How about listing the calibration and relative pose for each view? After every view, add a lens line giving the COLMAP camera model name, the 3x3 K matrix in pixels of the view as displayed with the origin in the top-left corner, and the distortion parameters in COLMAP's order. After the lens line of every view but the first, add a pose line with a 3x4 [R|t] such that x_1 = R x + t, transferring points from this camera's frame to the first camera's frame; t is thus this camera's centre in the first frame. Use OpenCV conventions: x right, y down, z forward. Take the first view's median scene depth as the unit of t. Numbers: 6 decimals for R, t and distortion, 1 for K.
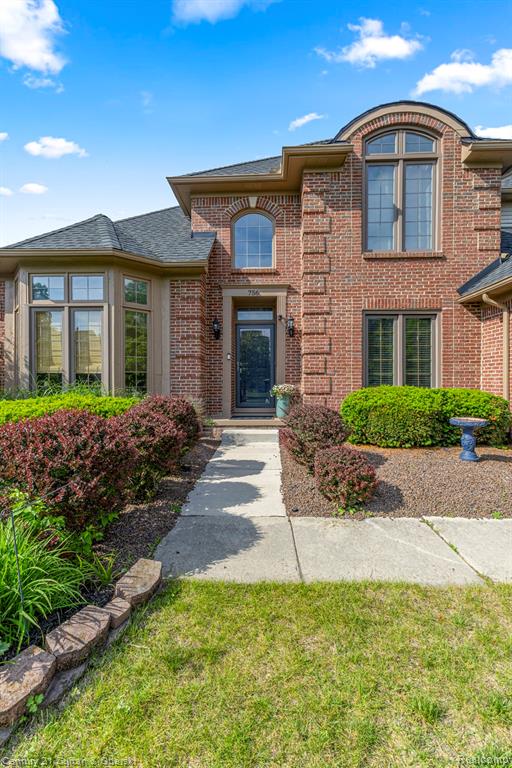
lens RADIAL K [[329.1, 0, 256.0], [0, 329.1, 384.0], [0, 0, 1]] dist [0.009111, -0.000270]
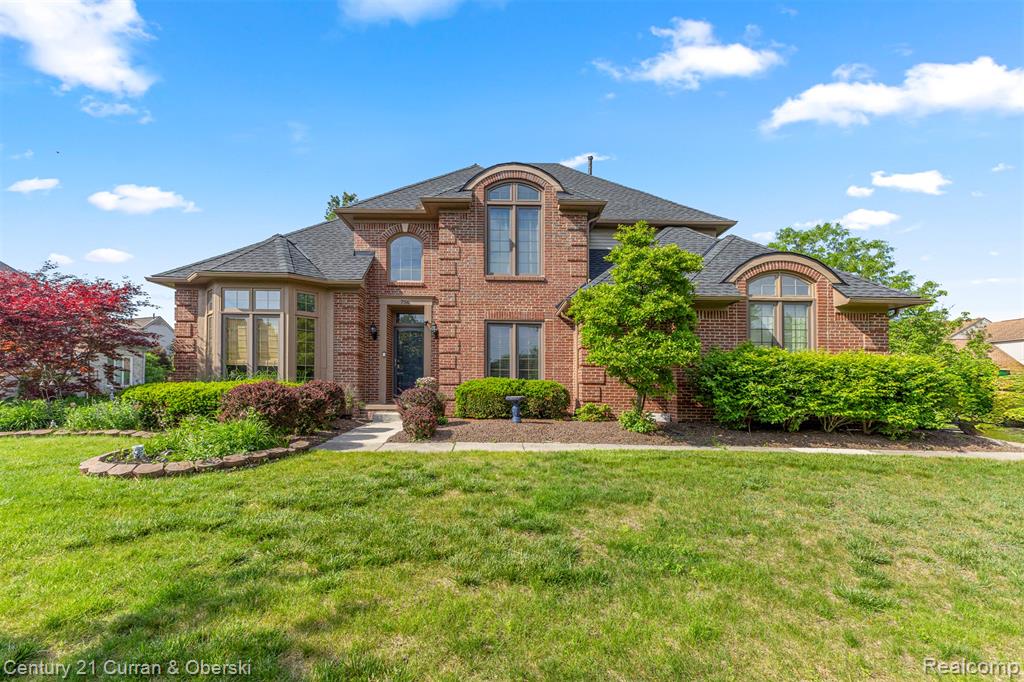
lens RADIAL K [[464.8, 0, 506.4], [0, 464.8, 391.5], [0, 0, 1]] dist [0.011136, -0.000045]
pose [[0.999212, 0.011101, 0.038100, 0.344080], [-0.011149, 0.999937, 0.001030, 0.053760], [-0.038086, -0.001454, 0.999273, -0.827081]]
